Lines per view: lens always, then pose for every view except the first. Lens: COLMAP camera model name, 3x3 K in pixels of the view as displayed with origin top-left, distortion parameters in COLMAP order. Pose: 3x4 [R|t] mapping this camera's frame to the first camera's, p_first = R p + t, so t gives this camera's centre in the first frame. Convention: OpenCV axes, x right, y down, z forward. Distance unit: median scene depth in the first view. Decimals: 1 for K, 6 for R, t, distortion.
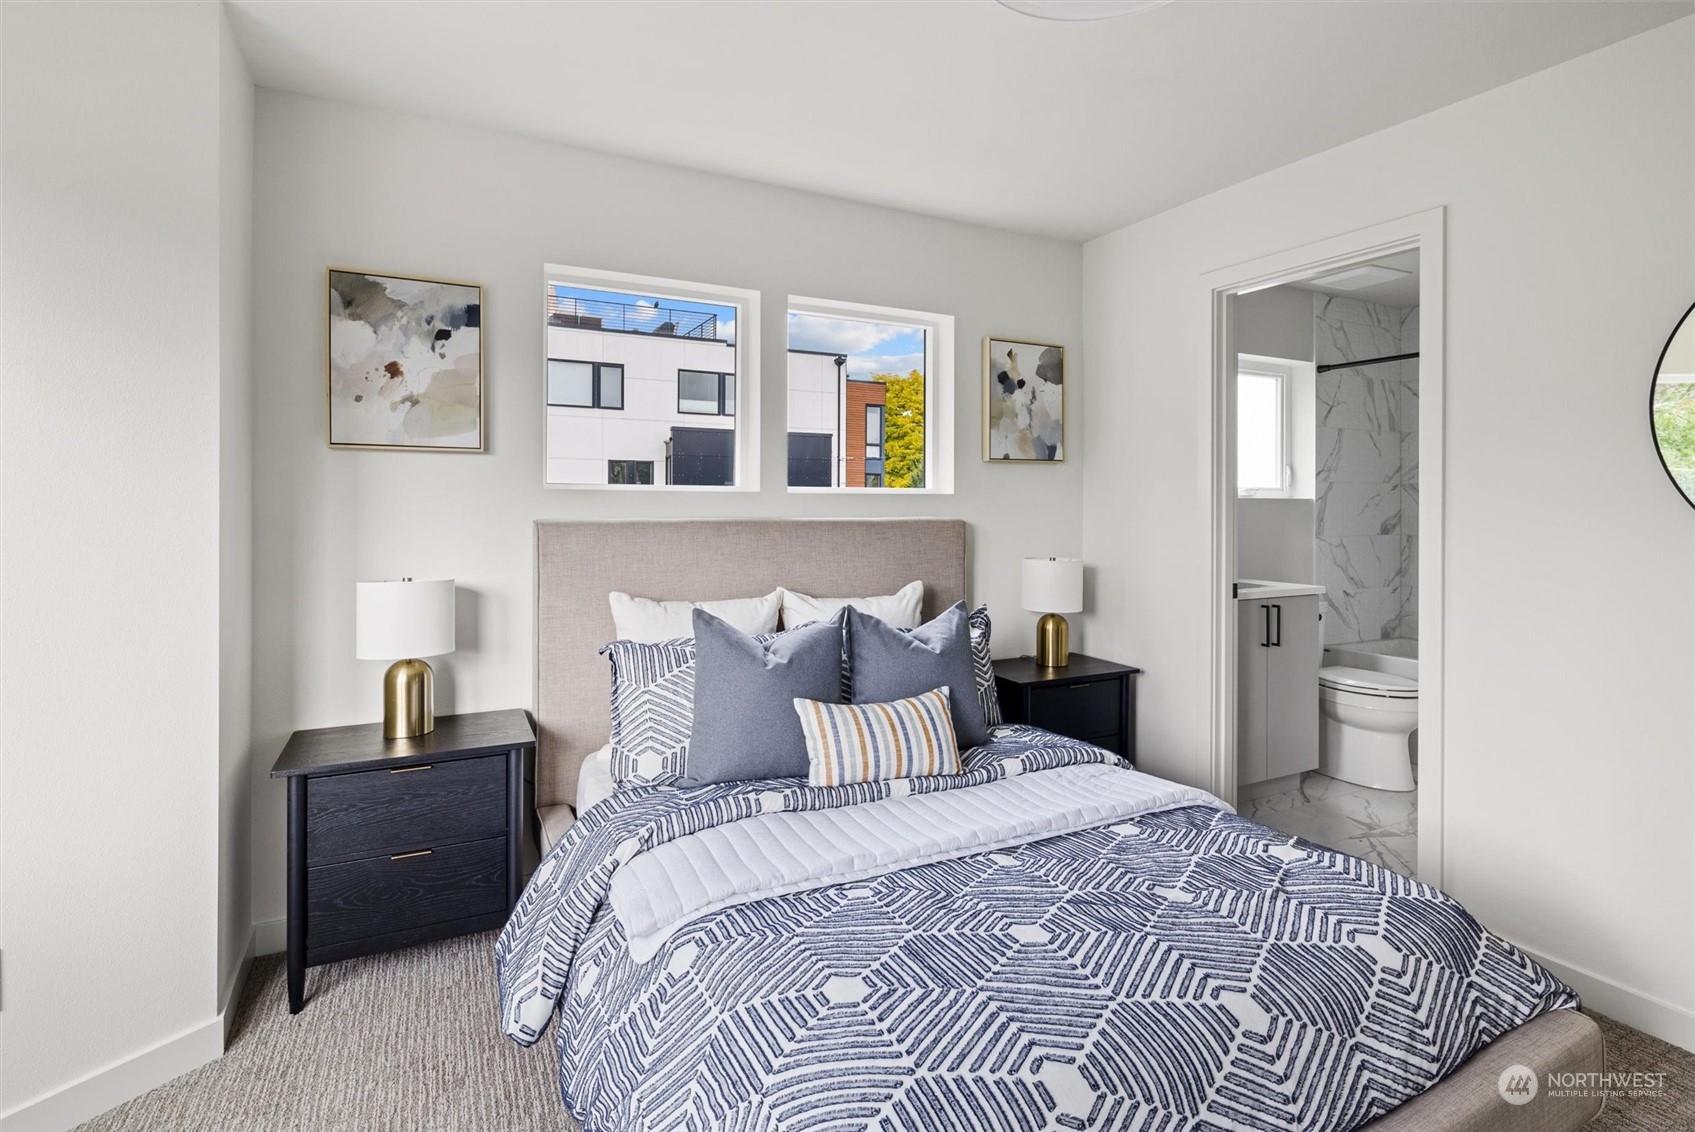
lens RADIAL K [[850.8, 0, 819.9], [0, 850.8, 494.4], [0, 0, 1]] dist [-0.003239, -0.001416]
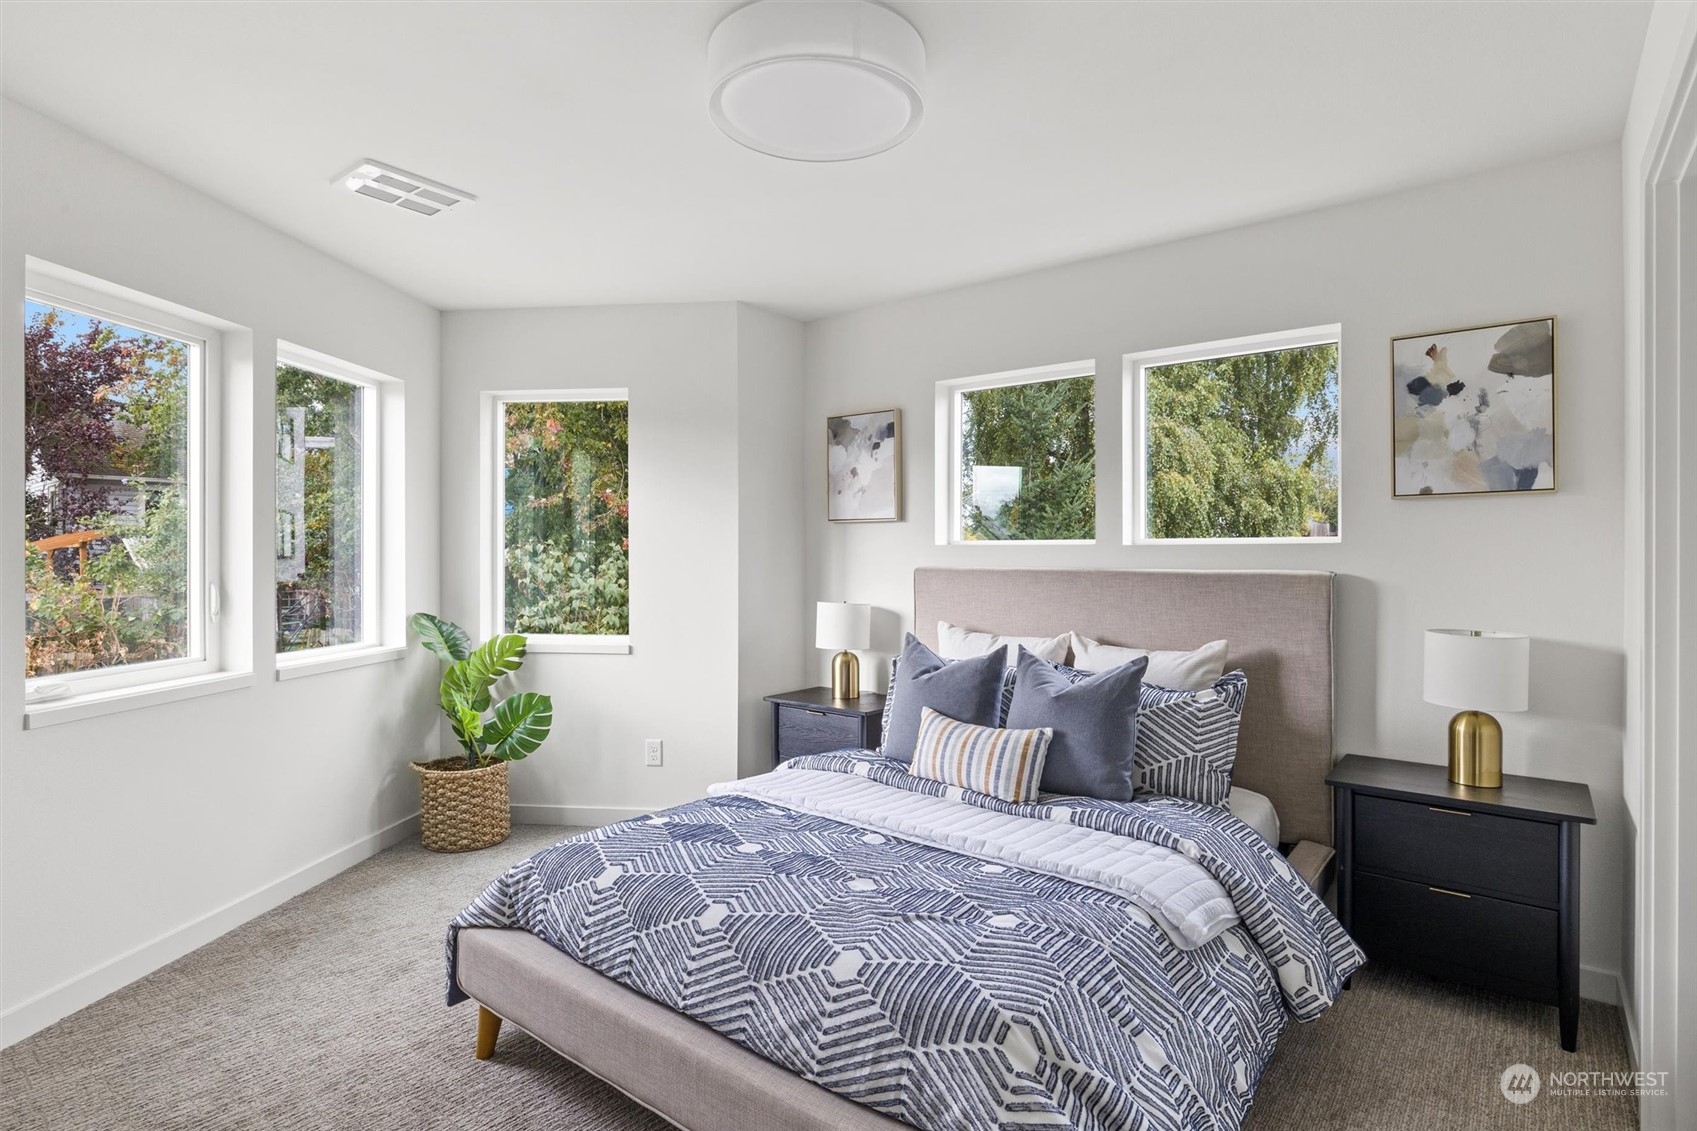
lens RADIAL K [[851.8, 0, 847.8], [0, 851.8, 560.4], [0, 0, 1]] dist [-0.003239, -0.001416]
pose [[0.408102, 0.003718, -0.912929, 1.280788], [0.011114, 0.999897, 0.009041, 0.006820], [0.912869, -0.013836, 0.408019, 0.435349]]
